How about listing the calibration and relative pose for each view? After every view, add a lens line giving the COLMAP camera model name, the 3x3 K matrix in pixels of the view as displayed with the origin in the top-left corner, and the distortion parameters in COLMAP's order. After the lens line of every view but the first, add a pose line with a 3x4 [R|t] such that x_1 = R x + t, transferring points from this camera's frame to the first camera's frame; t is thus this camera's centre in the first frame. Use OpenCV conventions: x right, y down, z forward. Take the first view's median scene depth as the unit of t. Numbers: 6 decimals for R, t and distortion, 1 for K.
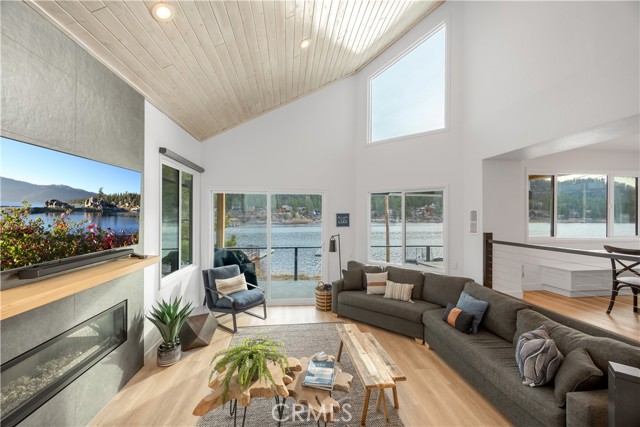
lens RADIAL K [[243.1, 0, 320.0], [0, 243.1, 213.5], [0, 0, 1]] dist [-0.000211, 0.000075]
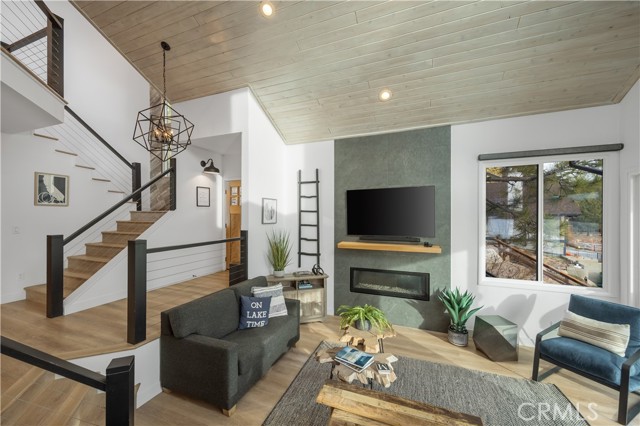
lens RADIAL K [[255.4, 0, 309.9], [0, 255.4, 214.8], [0, 0, 1]] dist [0.000382, 0.000046]
pose [[-0.493737, -0.007663, -0.869578, 0.566072], [0.000238, 0.999960, -0.008947, 0.006314], [0.869611, -0.004625, -0.493715, 0.709697]]
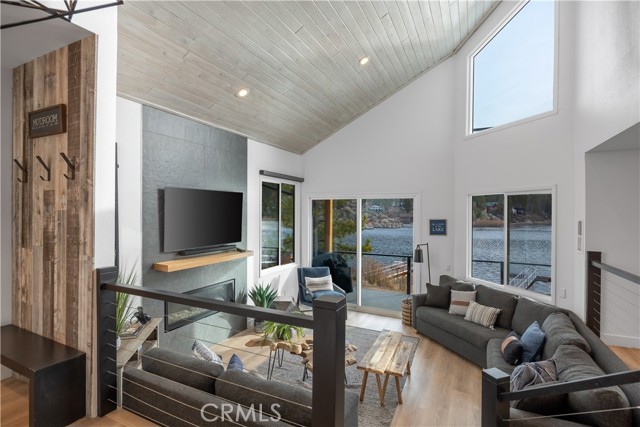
lens RADIAL K [[317.3, 0, 320.0], [0, 317.3, 213.5], [0, 0, 1]] dist [0.000581, 0.000125]
pose [[0.842306, 0.002652, -0.538993, 0.427323], [0.000102, 0.999987, 0.005081, -0.034735], [0.538999, -0.004334, 0.842295, -0.217547]]
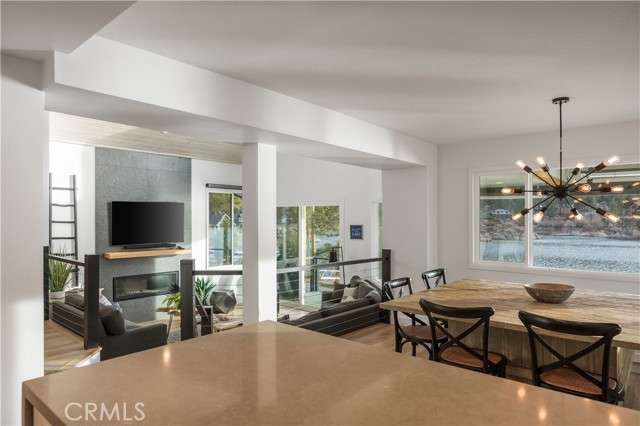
lens RADIAL K [[408.3, 0, 320.0], [0, 408.3, 213.0], [0, 0, 1]] dist [-0.002042, -0.000357]
pose [[0.668704, -0.011101, -0.743446, 1.425768], [0.002121, 0.999913, -0.013023, -0.032371], [0.743526, 0.007132, 0.668670, -0.182949]]
